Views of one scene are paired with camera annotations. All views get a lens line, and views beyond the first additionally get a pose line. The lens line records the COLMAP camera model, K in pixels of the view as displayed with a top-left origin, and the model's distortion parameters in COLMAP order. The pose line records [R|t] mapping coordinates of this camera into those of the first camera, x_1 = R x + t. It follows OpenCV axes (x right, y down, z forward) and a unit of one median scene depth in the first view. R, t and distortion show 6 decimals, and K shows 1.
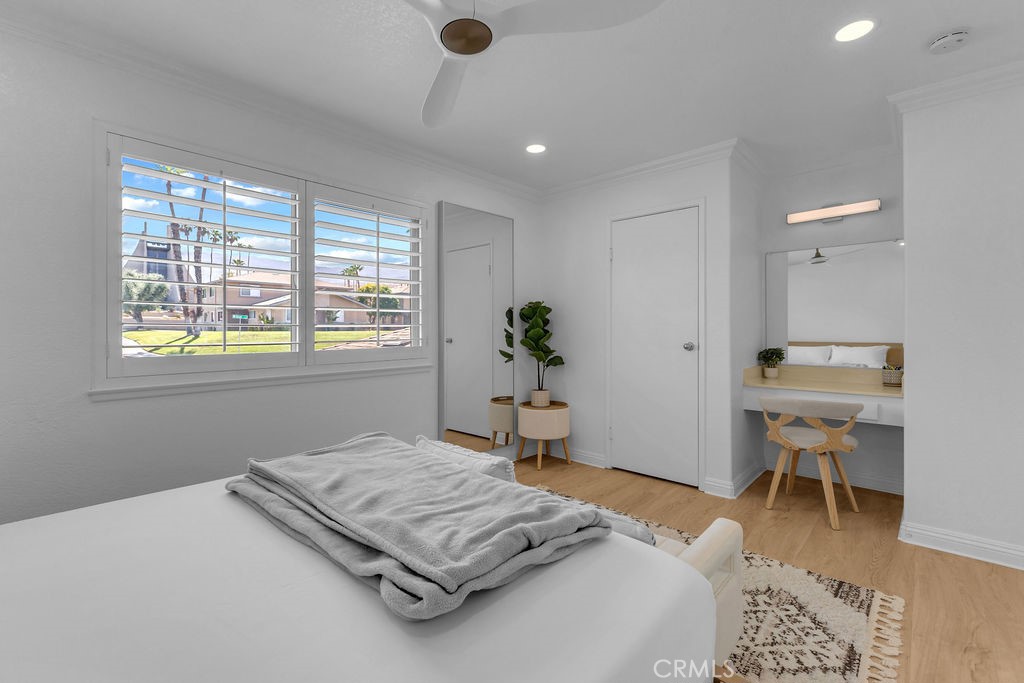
lens RADIAL K [[433.0, 0, 511.4], [0, 433.0, 328.3], [0, 0, 1]] dist [-0.003935, -0.000187]
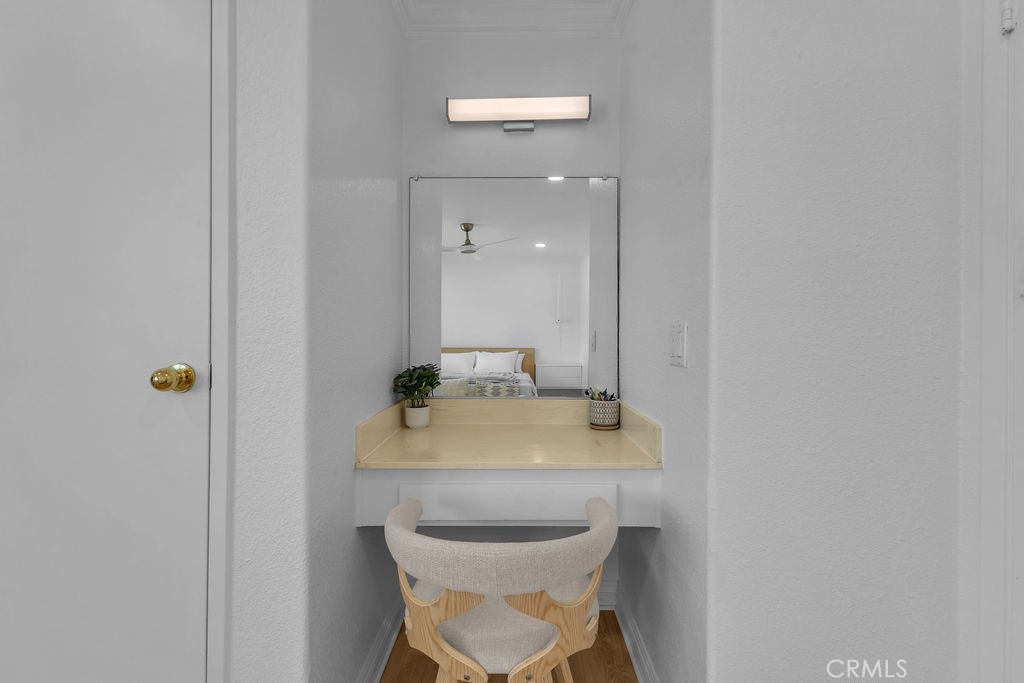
lens RADIAL K [[433.0, 0, 511.4], [0, 433.0, 328.3], [0, 0, 1]] dist [-0.003935, -0.000187]
pose [[0.727455, 0.014307, 0.686006, 0.338272], [-0.004812, 0.999864, -0.015749, 0.009897], [-0.686139, 0.008156, 0.727425, 0.565607]]
